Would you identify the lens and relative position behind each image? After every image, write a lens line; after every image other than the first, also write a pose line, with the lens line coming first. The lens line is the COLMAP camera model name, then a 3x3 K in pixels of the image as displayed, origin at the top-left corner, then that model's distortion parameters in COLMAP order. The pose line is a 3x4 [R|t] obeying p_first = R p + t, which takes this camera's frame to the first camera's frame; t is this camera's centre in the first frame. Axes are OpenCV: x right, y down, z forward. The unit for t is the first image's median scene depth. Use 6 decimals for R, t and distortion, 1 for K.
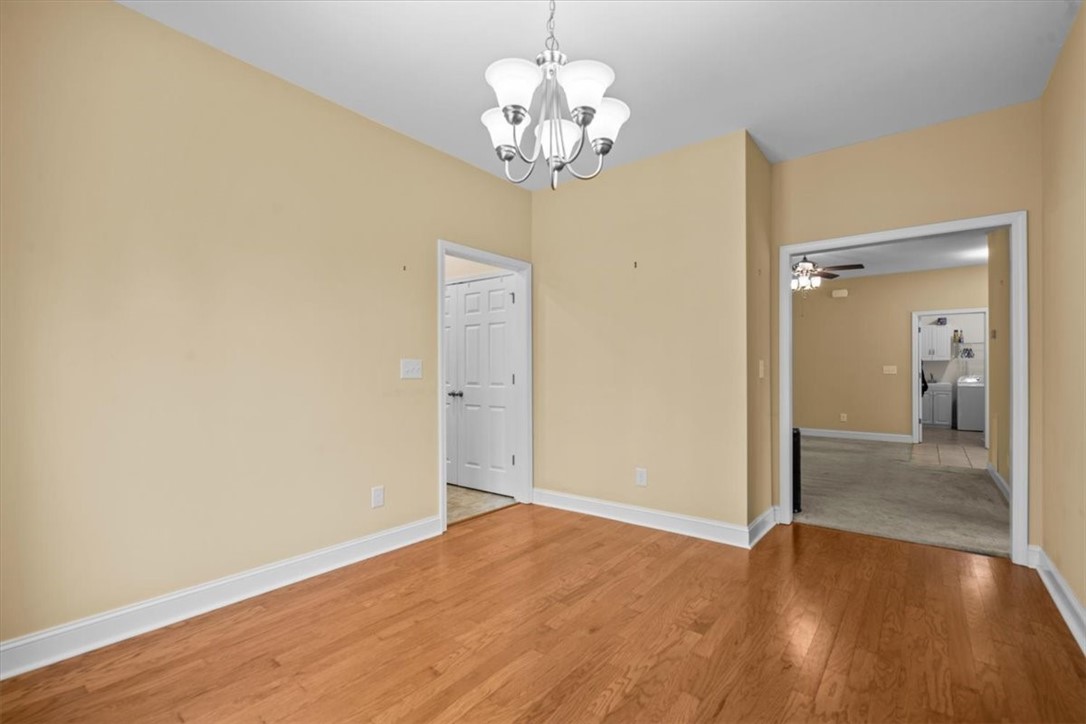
lens RADIAL K [[490.5, 0, 533.8], [0, 490.5, 368.7], [0, 0, 1]] dist [-0.006230, 0.002161]
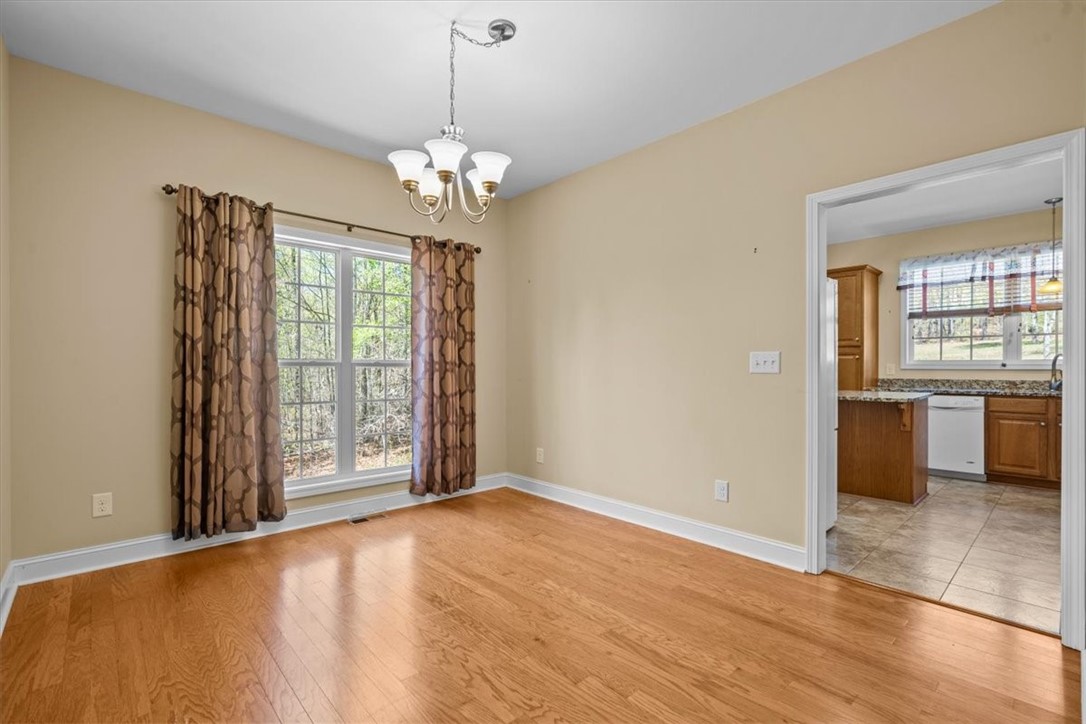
lens RADIAL K [[490.5, 0, 541.9], [0, 490.5, 364.4], [0, 0, 1]] dist [-0.006230, 0.002161]
pose [[-0.153464, -0.004204, -0.988145, 0.899843], [0.006661, 0.999964, -0.005288, 0.009480], [0.988132, -0.007394, -0.153431, 0.989211]]
